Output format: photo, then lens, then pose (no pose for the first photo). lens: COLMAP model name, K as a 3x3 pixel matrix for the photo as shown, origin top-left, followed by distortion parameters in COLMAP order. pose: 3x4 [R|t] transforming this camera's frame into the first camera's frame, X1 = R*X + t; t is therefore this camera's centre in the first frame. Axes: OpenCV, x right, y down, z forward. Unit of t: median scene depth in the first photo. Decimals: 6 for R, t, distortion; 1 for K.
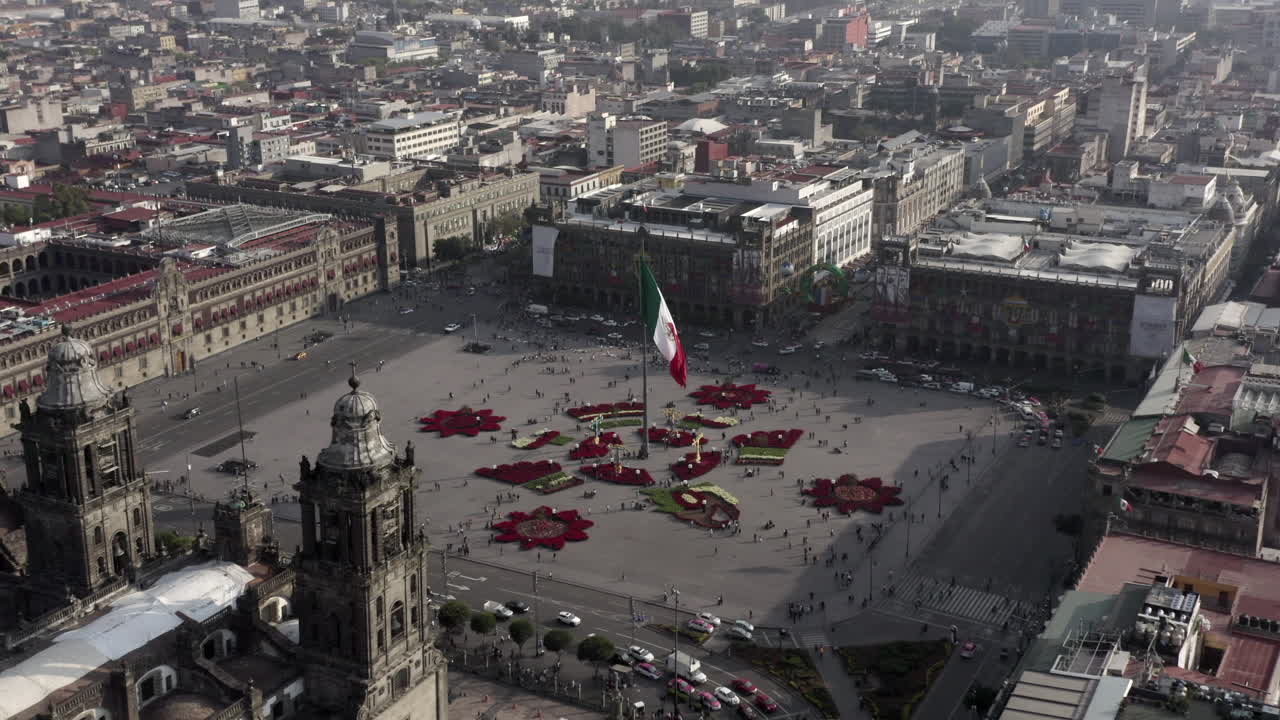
lens RADIAL K [[1449.5, 0, 640.0], [0, 1449.5, 360.0], [0, 0, 1]] dist [0.358860, -0.694810]
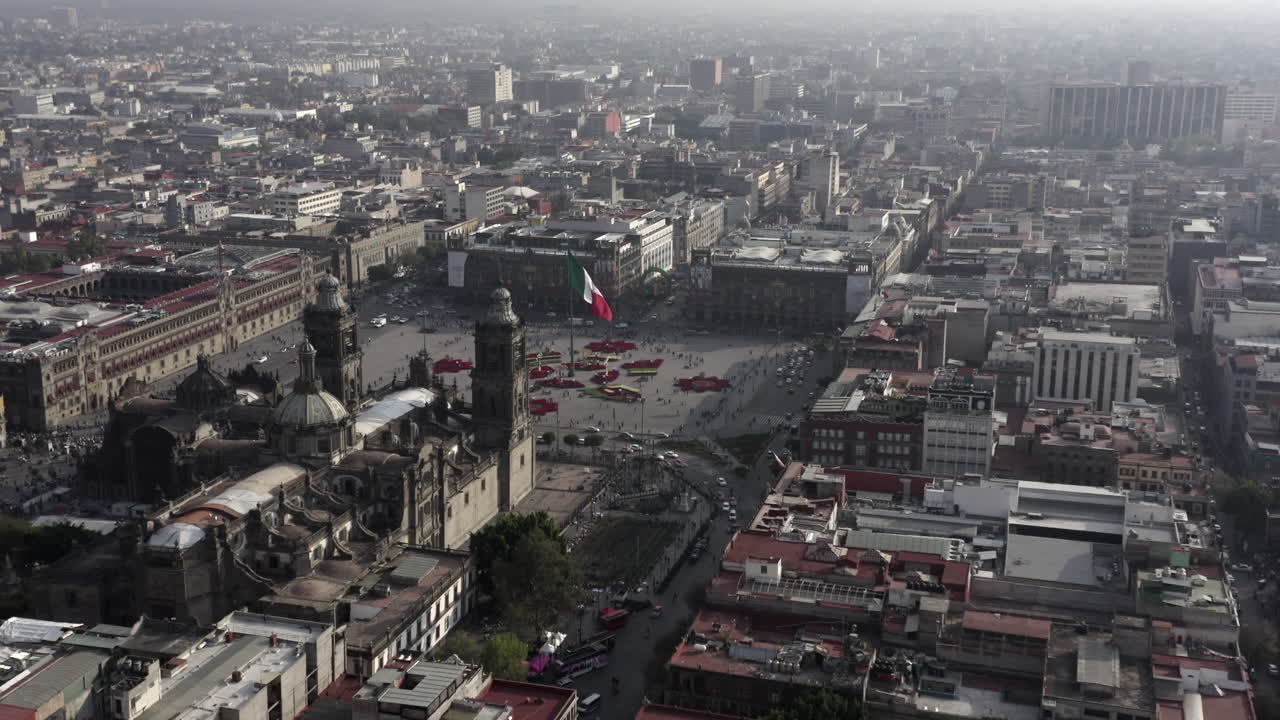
lens RADIAL K [[1449.5, 0, 640.0], [0, 1449.5, 360.0], [0, 0, 1]] dist [0.358860, -0.694810]
pose [[0.980751, -0.043459, 0.190365, -0.153392], [0.055062, 0.996906, -0.056090, 0.096383], [-0.187339, 0.065492, 0.980110, -0.398761]]
